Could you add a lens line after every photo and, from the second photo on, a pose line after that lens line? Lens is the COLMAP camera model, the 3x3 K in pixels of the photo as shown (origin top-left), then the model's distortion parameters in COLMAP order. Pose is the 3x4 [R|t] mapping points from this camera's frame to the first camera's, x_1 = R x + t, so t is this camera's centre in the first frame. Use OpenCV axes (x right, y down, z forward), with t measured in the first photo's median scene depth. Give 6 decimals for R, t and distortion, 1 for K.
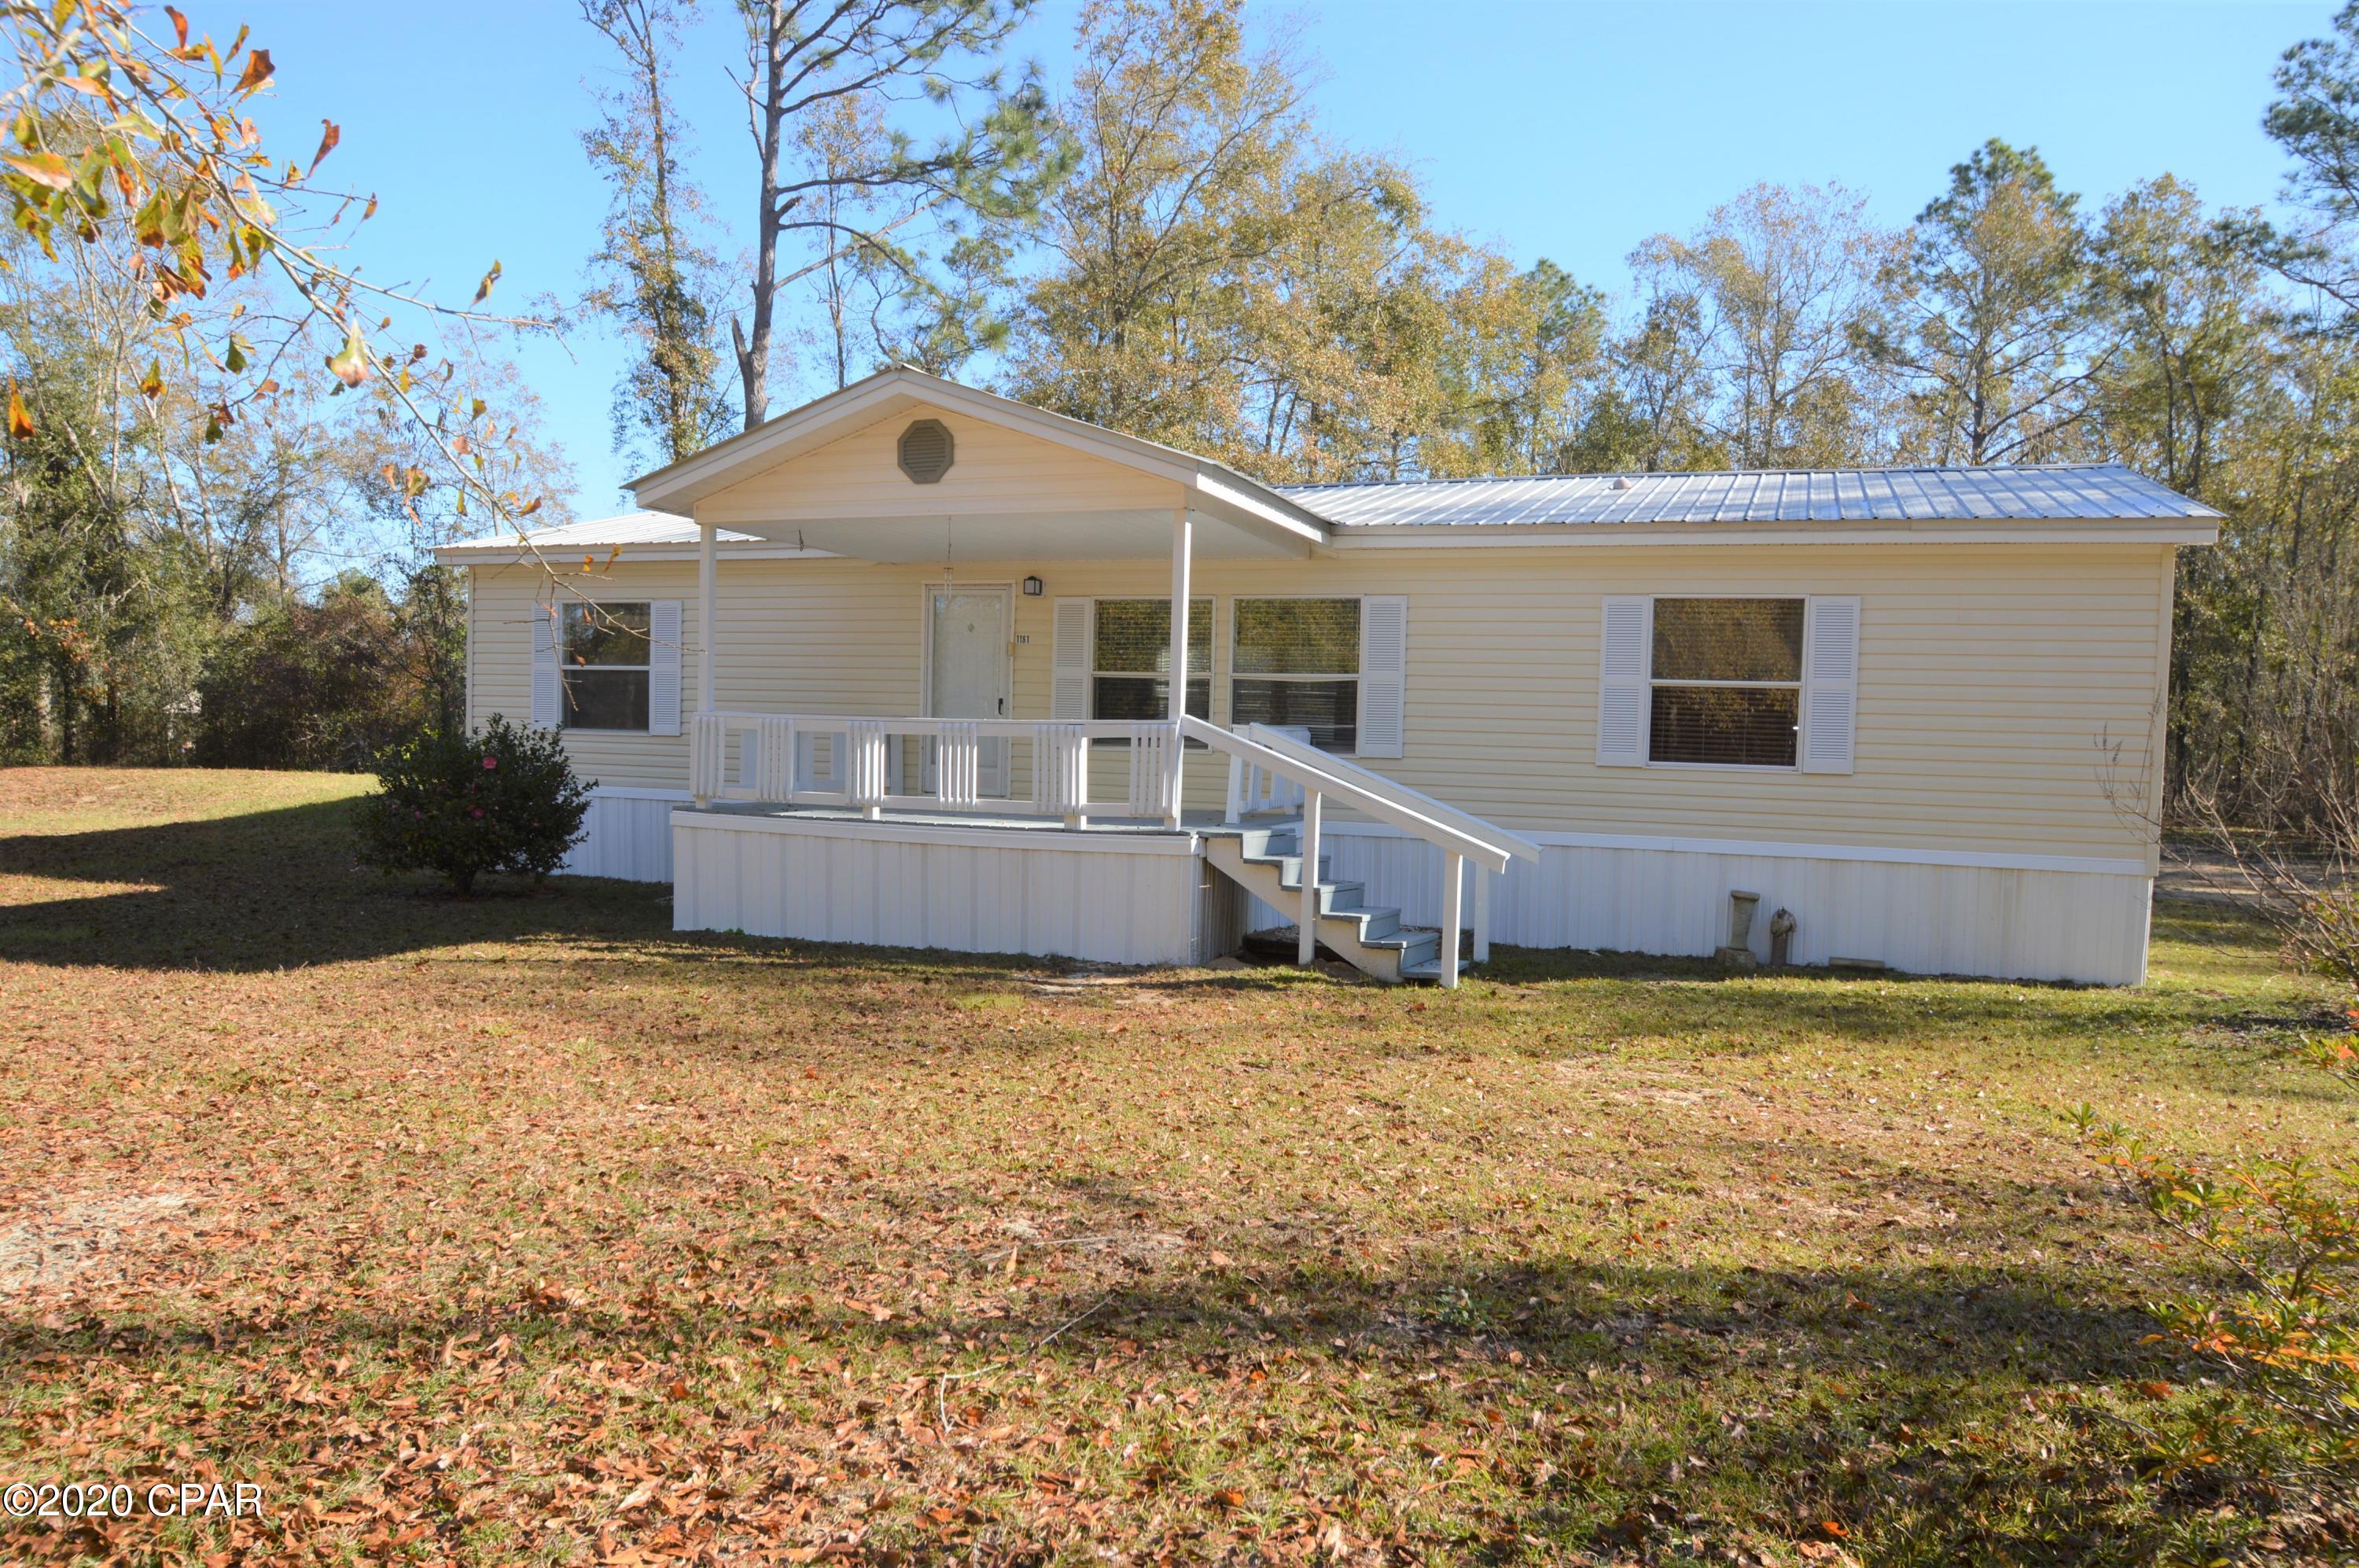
lens RADIAL K [[1606.0, 0, 1180.8], [0, 1606.0, 773.4], [0, 0, 1]] dist [-0.048418, 0.010983]
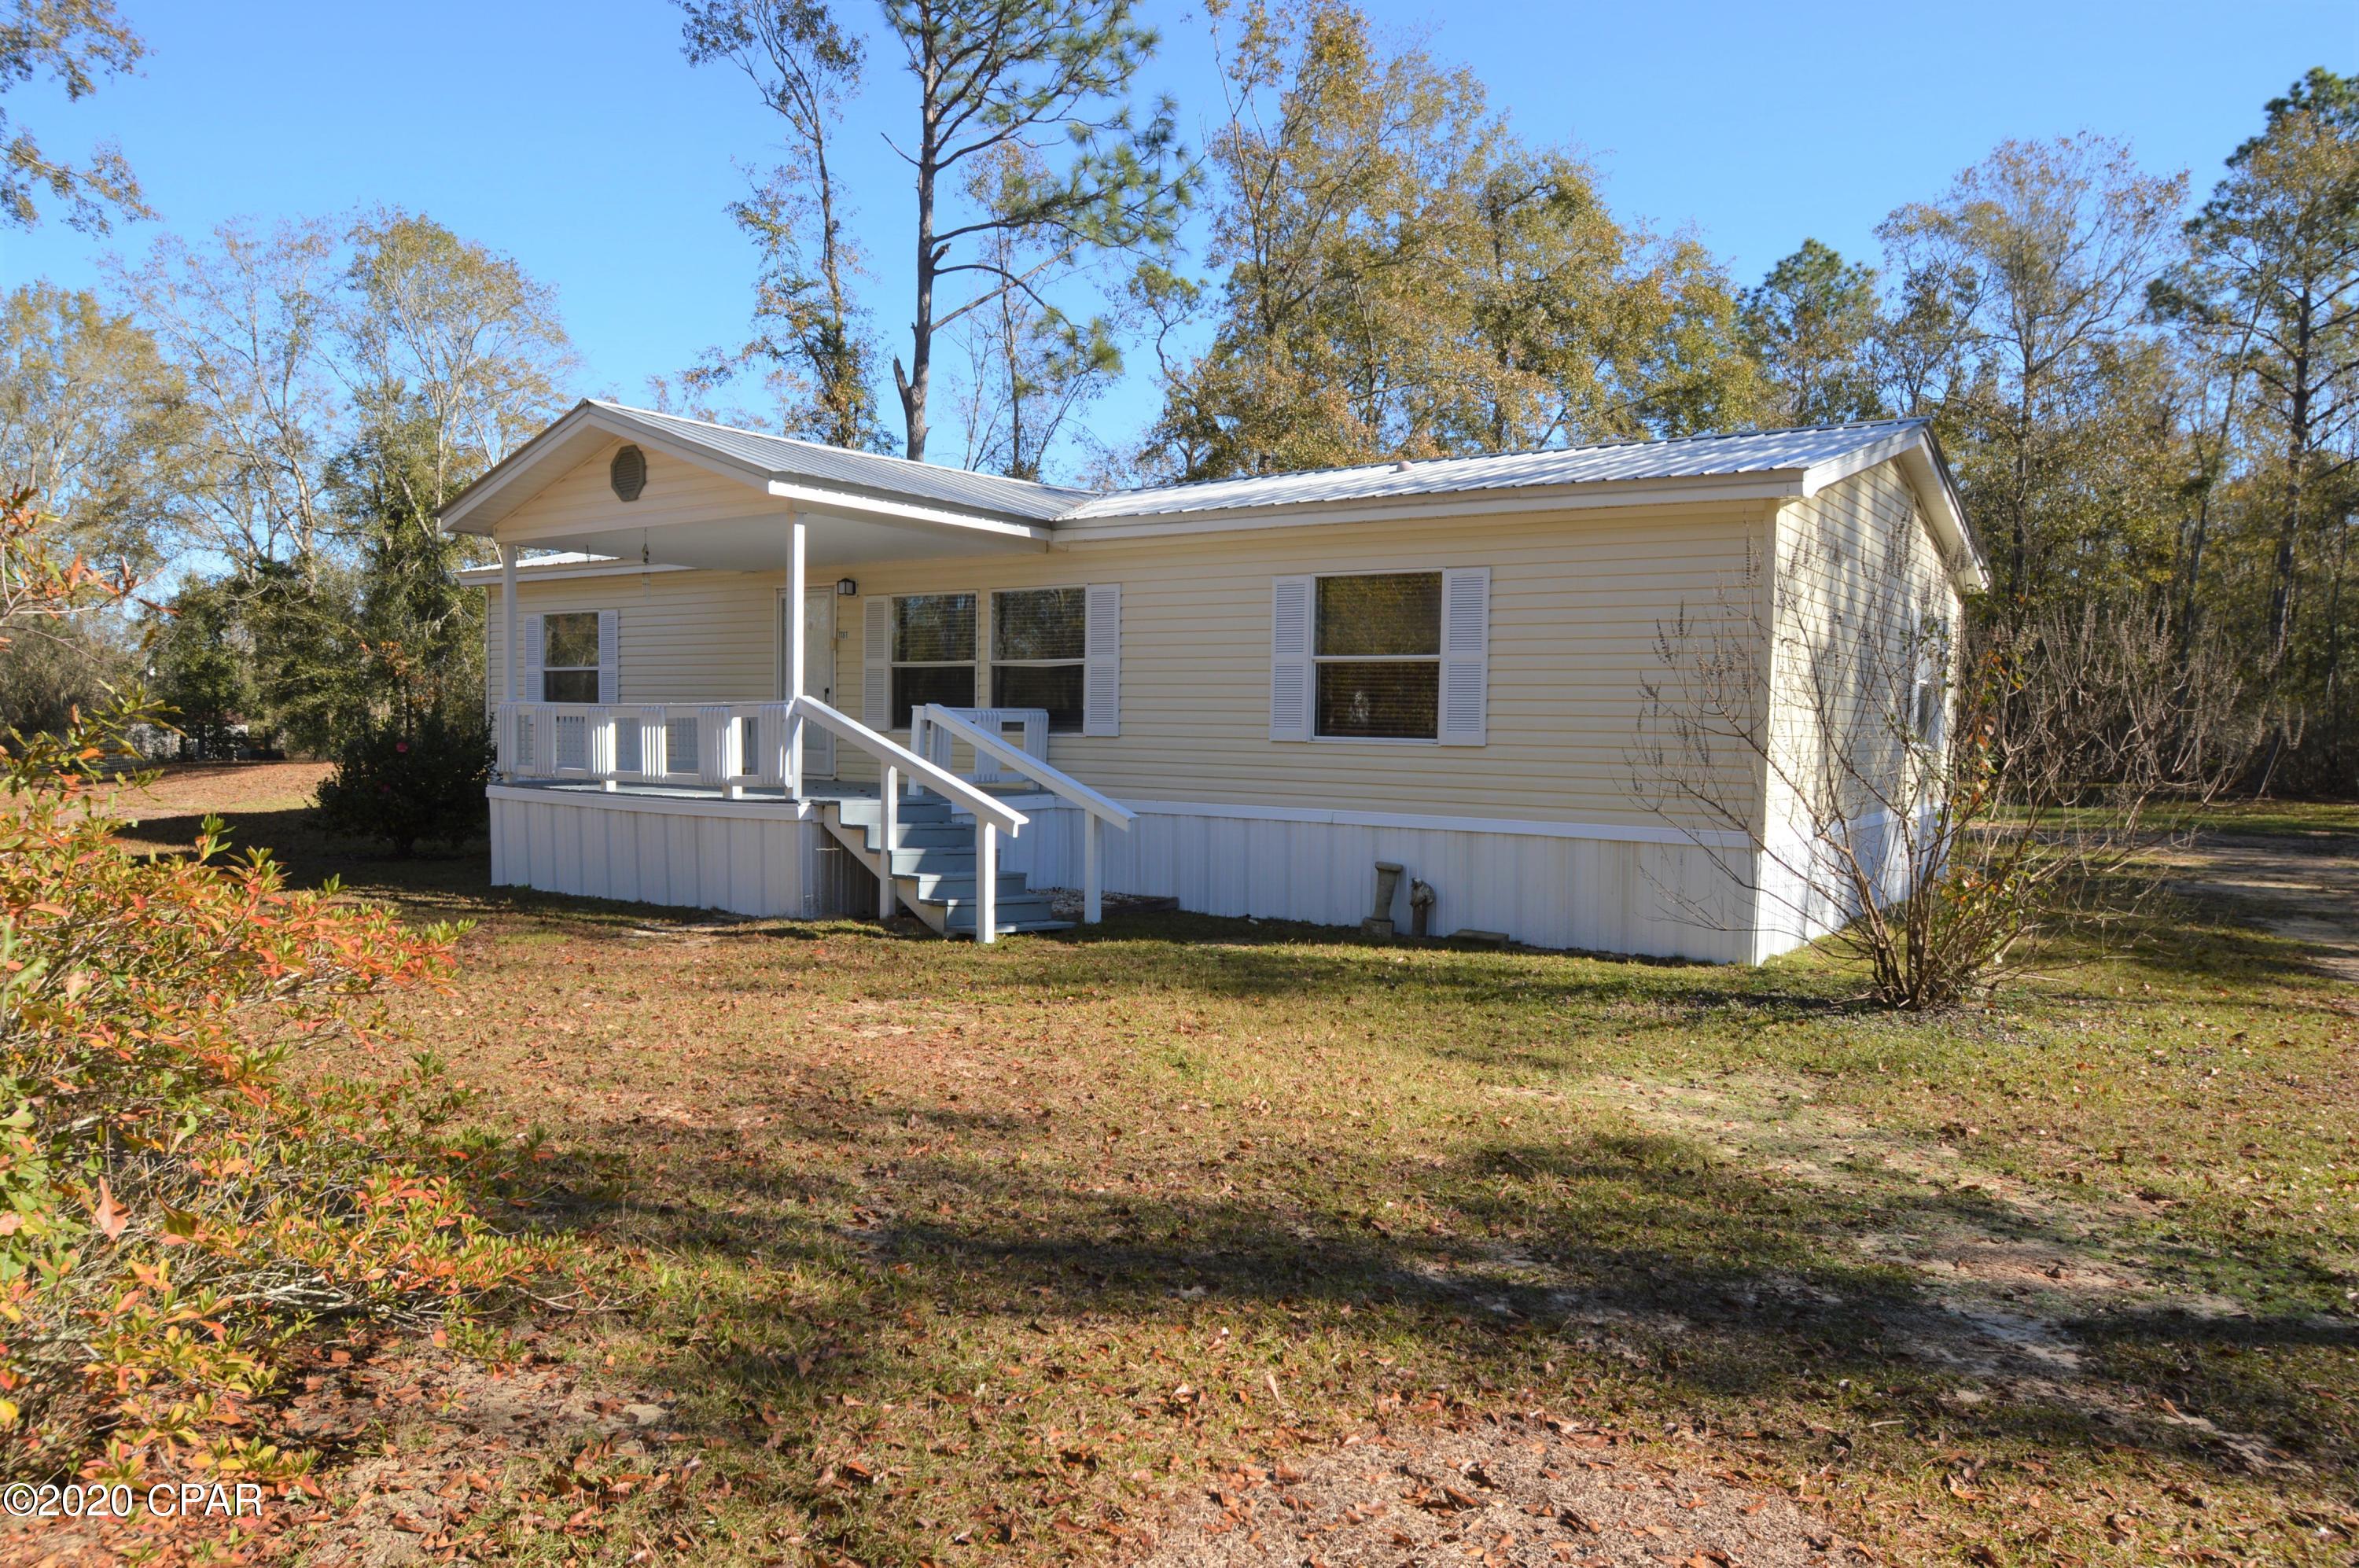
lens RADIAL K [[1525.7, 0, 1180.0], [0, 1525.7, 788.4], [0, 0, 1]] dist [-0.036469, -0.003252]
pose [[0.969902, -0.000812, -0.243492, 0.173250], [0.003649, 0.999931, 0.011201, 0.005758], [0.243466, -0.011753, 0.969838, 0.010376]]
